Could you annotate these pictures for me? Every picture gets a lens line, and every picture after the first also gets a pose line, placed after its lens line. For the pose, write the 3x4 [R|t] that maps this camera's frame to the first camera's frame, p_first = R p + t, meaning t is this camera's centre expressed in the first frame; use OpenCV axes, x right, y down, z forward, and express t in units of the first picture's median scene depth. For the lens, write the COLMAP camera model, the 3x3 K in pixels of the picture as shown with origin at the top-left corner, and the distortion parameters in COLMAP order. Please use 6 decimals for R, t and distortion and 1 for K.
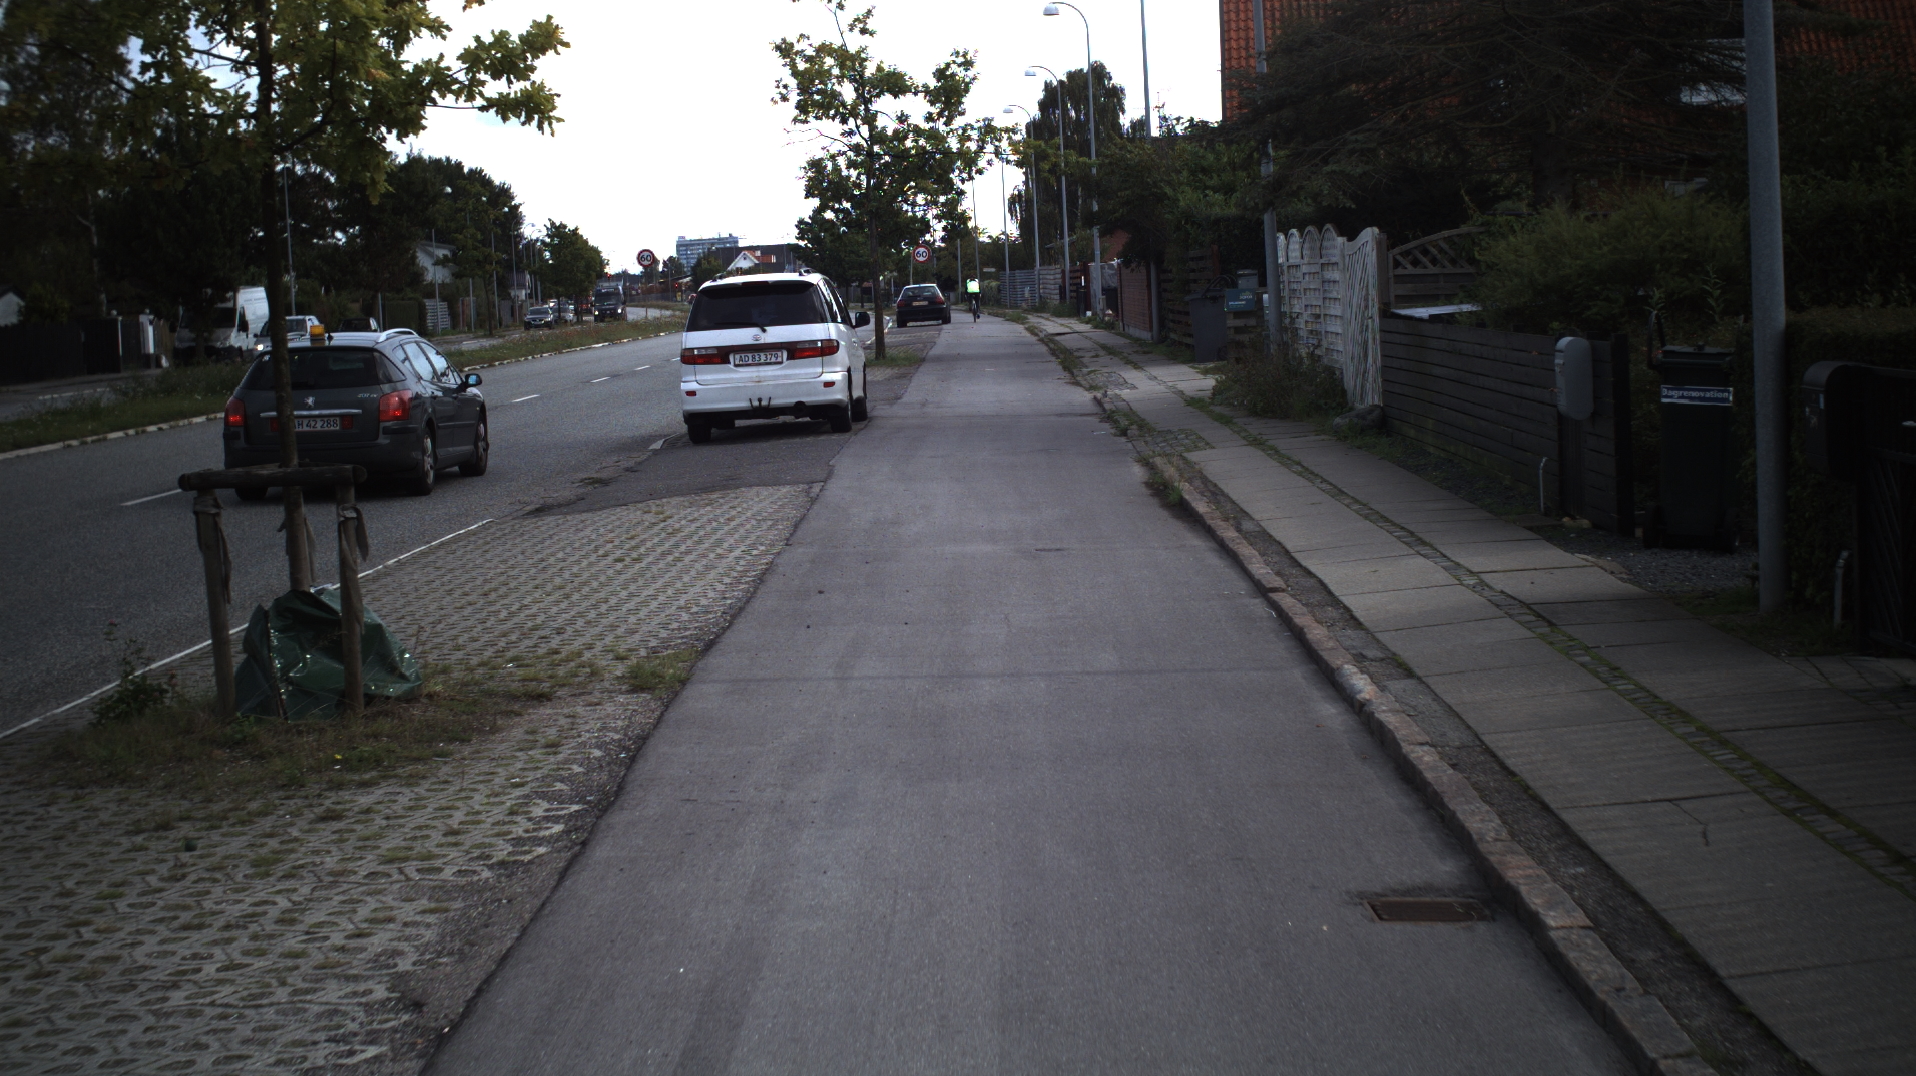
lens RADIAL K [[3399.6, 0, 958.0], [0, 3399.6, 538.0], [0, 0, 1]] dist [-0.225900, 0.186890]
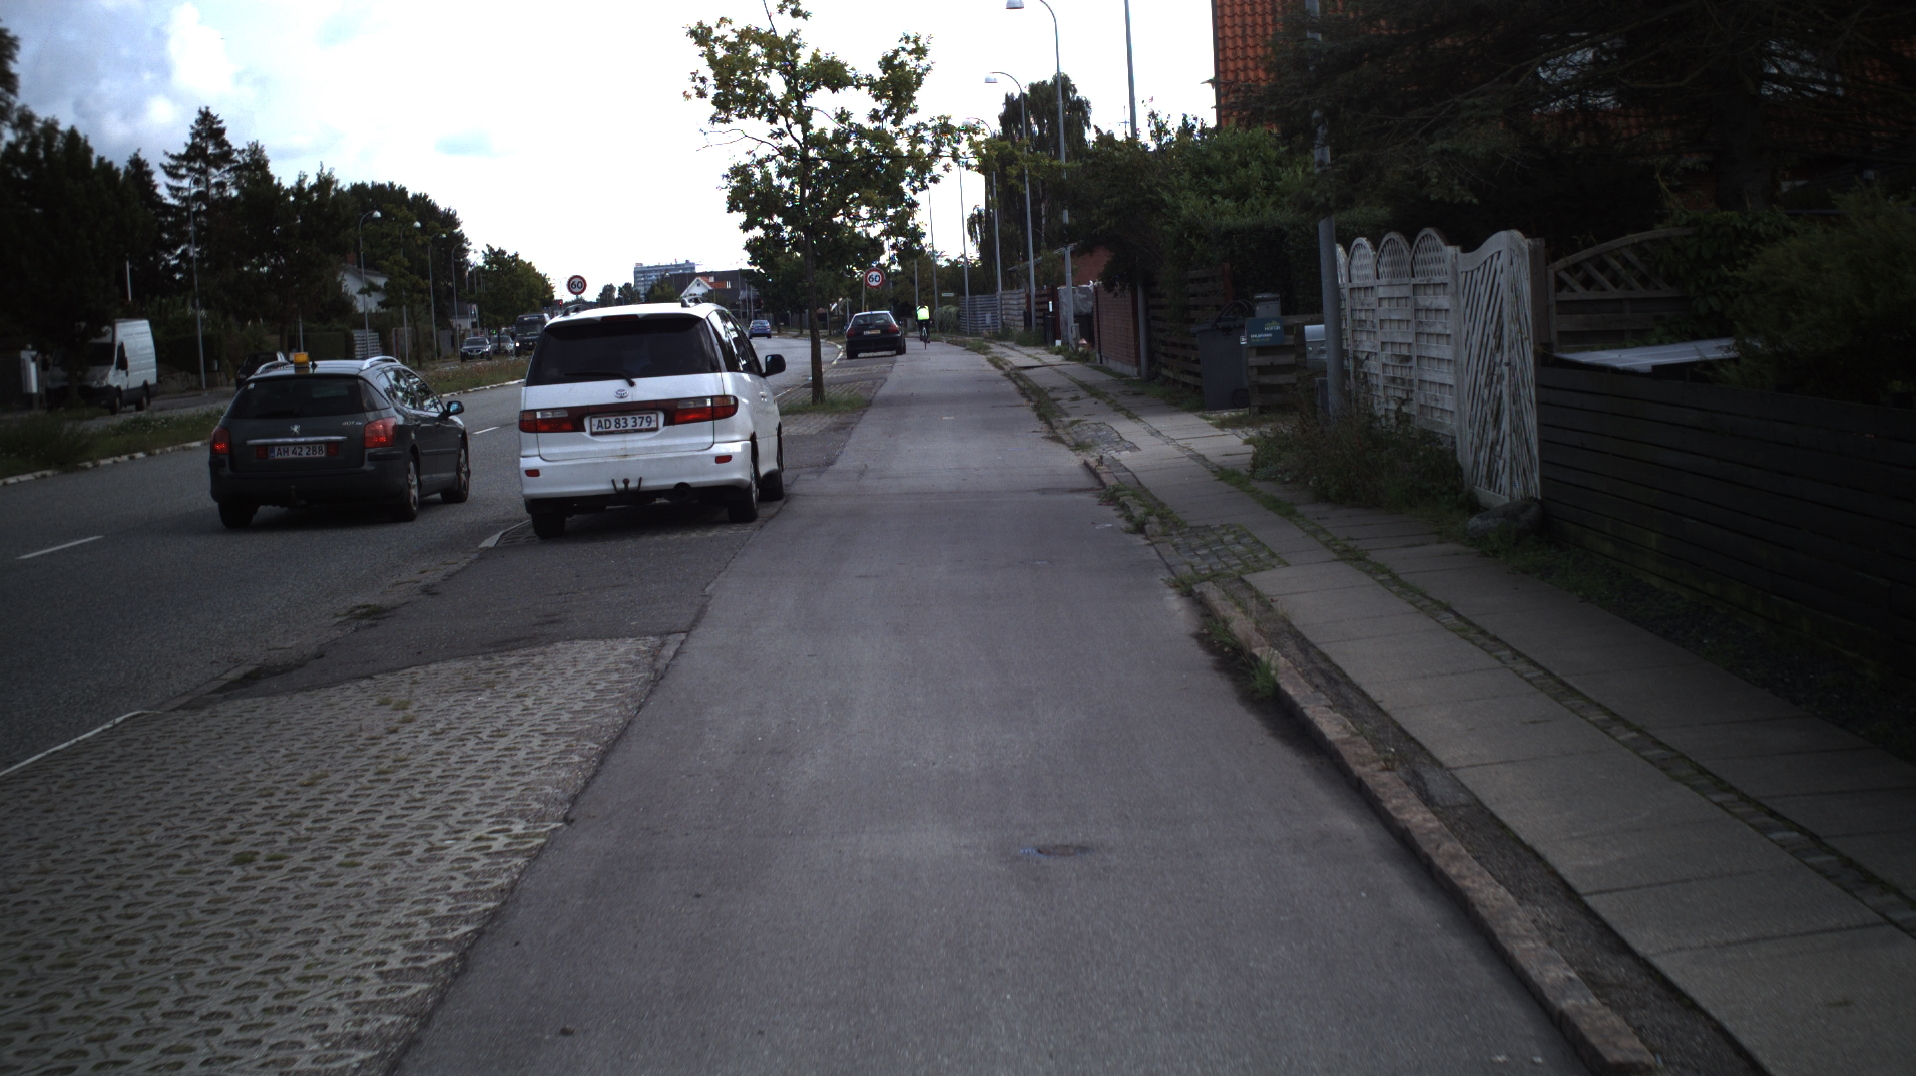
lens RADIAL K [[3399.6, 0, 958.0], [0, 3399.6, 538.0], [0, 0, 1]] dist [-0.225900, 0.186890]
pose [[0.999902, -0.007930, 0.011496, 0.001797], [0.008013, 0.999942, -0.007161, -0.013045], [-0.011439, 0.007253, 0.999908, 0.161308]]
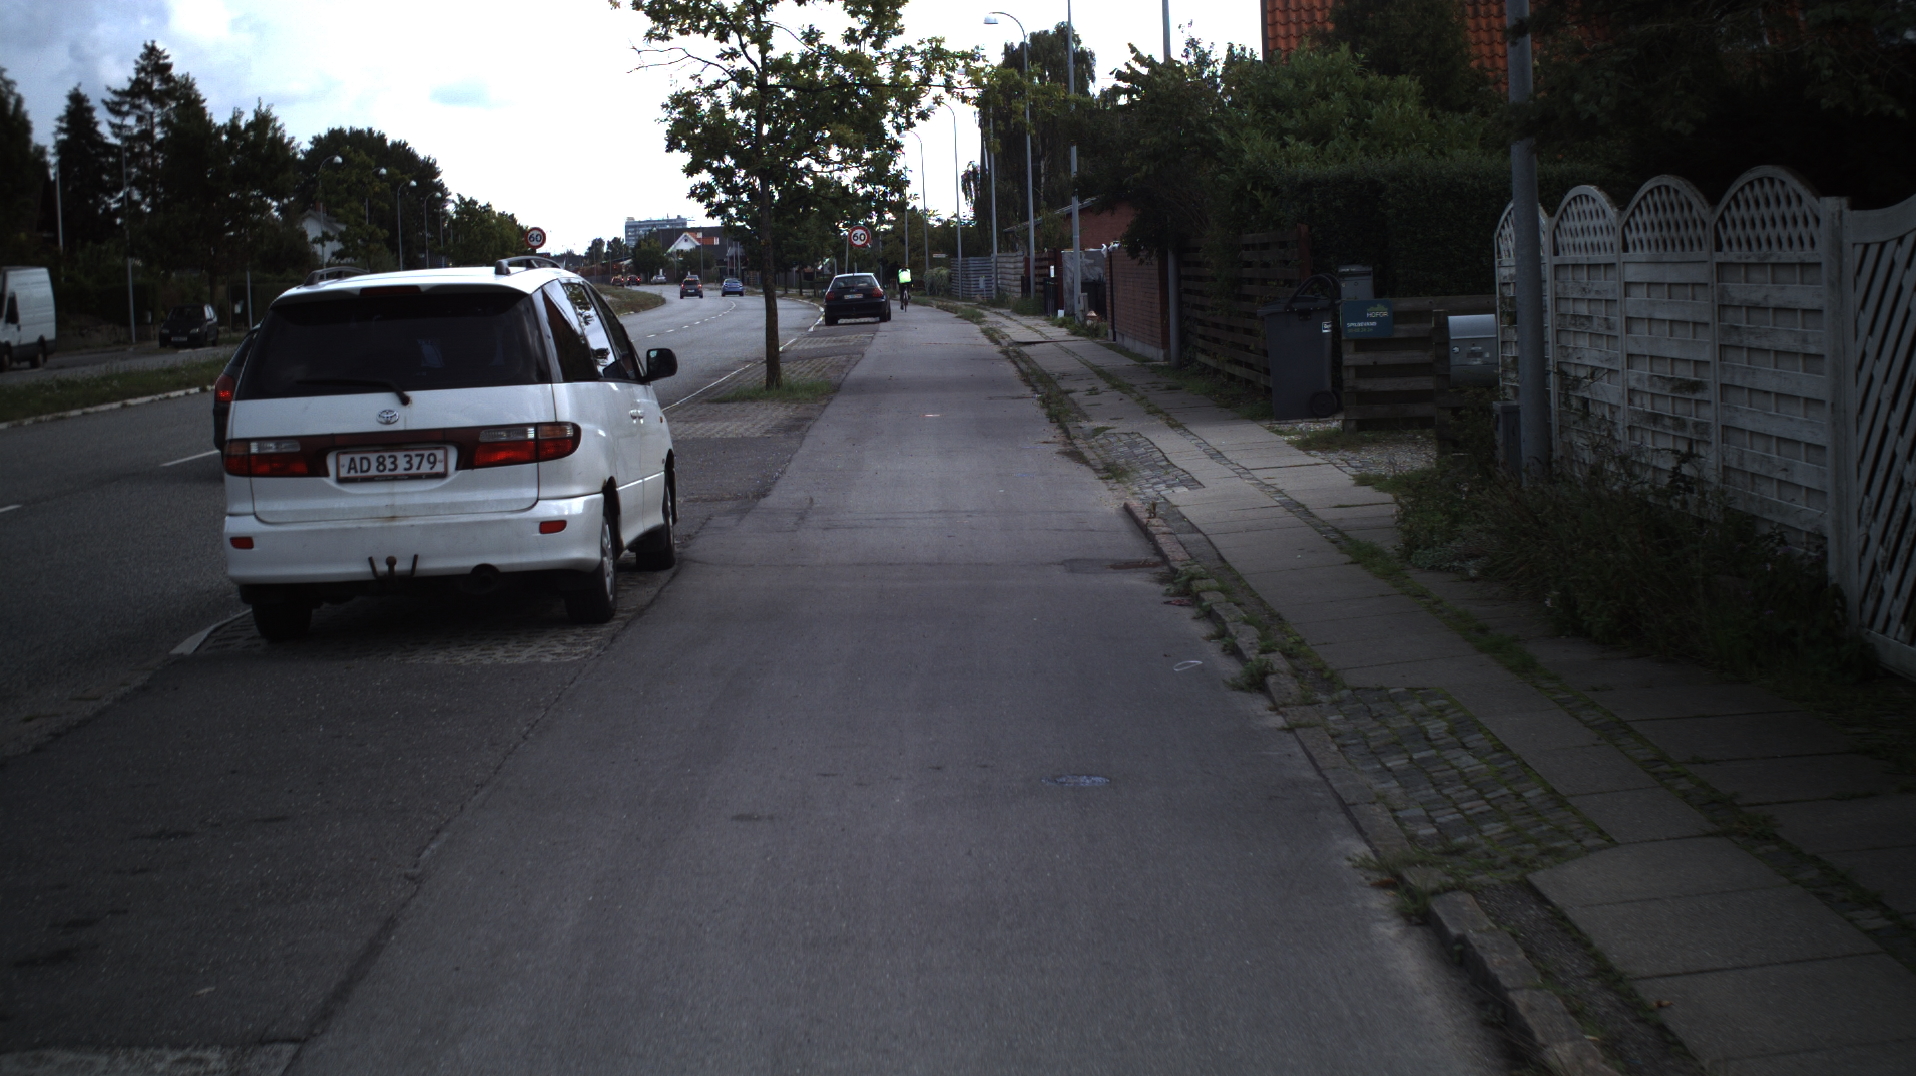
lens RADIAL K [[3399.6, 0, 958.0], [0, 3399.6, 538.0], [0, 0, 1]] dist [-0.225900, 0.186890]
pose [[0.999817, 0.011567, 0.015221, 0.004132], [-0.011634, 0.999923, 0.004360, -0.026352], [-0.015170, -0.004537, 0.999875, 0.323150]]
